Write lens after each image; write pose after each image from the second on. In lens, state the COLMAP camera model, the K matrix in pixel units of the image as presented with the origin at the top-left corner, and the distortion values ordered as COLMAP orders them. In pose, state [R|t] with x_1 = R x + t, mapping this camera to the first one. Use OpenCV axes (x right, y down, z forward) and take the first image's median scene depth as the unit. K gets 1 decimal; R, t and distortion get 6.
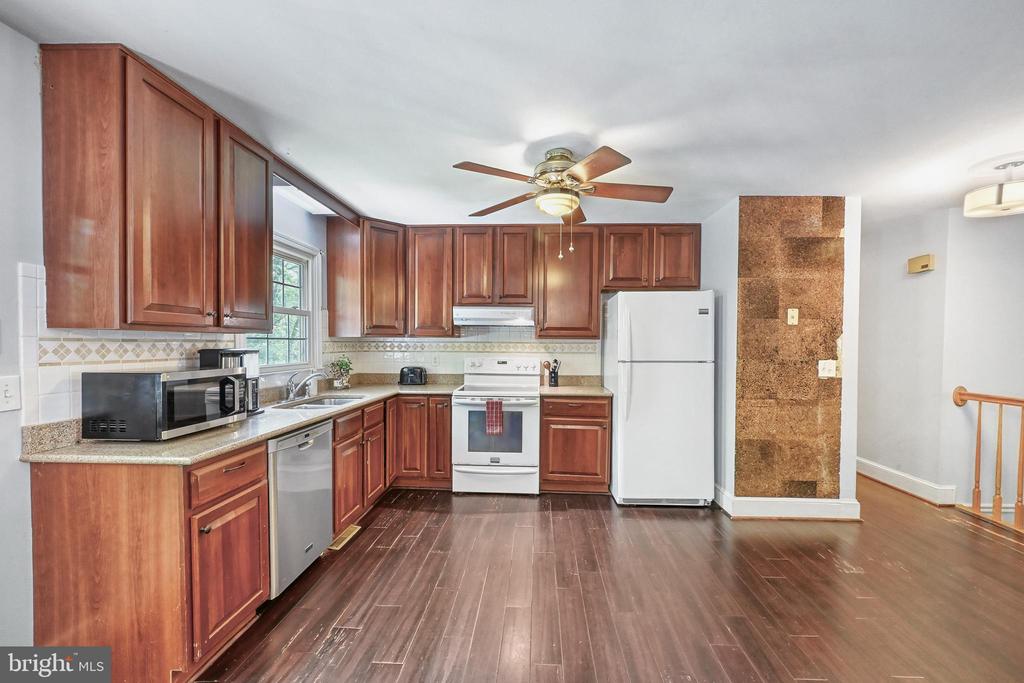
lens RADIAL K [[402.8, 0, 512.4], [0, 402.8, 347.8], [0, 0, 1]] dist [0.000649, -0.000163]
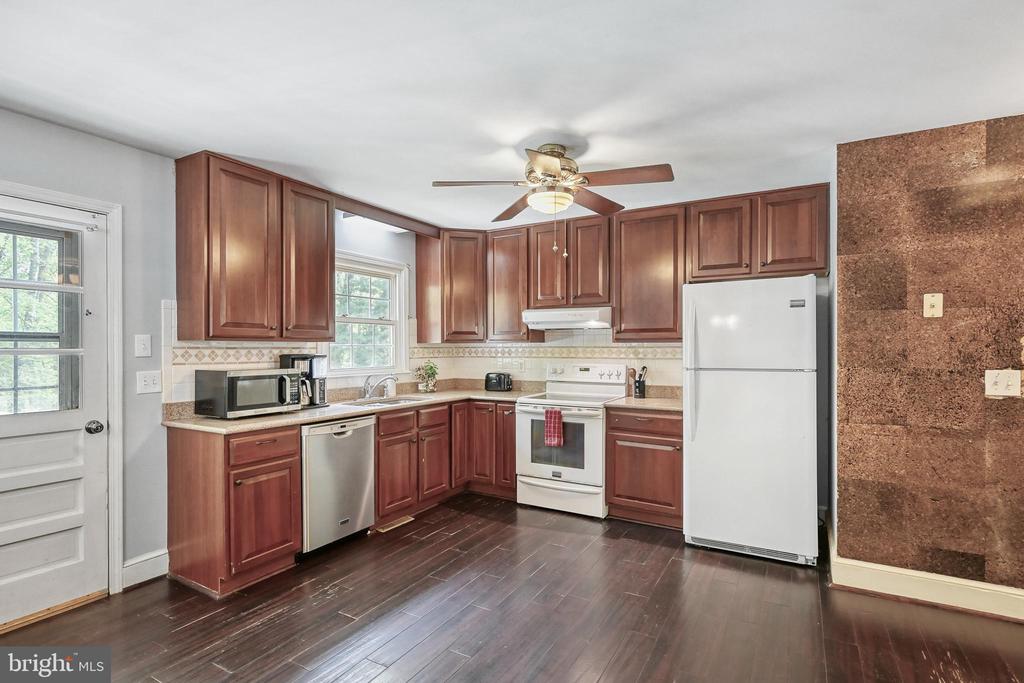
lens RADIAL K [[475.9, 0, 512.3], [0, 475.9, 345.6], [0, 0, 1]] dist [0.003660, -0.000824]
pose [[0.896574, -0.010505, -0.442770, 0.415035], [0.002459, 0.999821, -0.018743, 0.004106], [0.442888, 0.015716, 0.896439, -0.035513]]
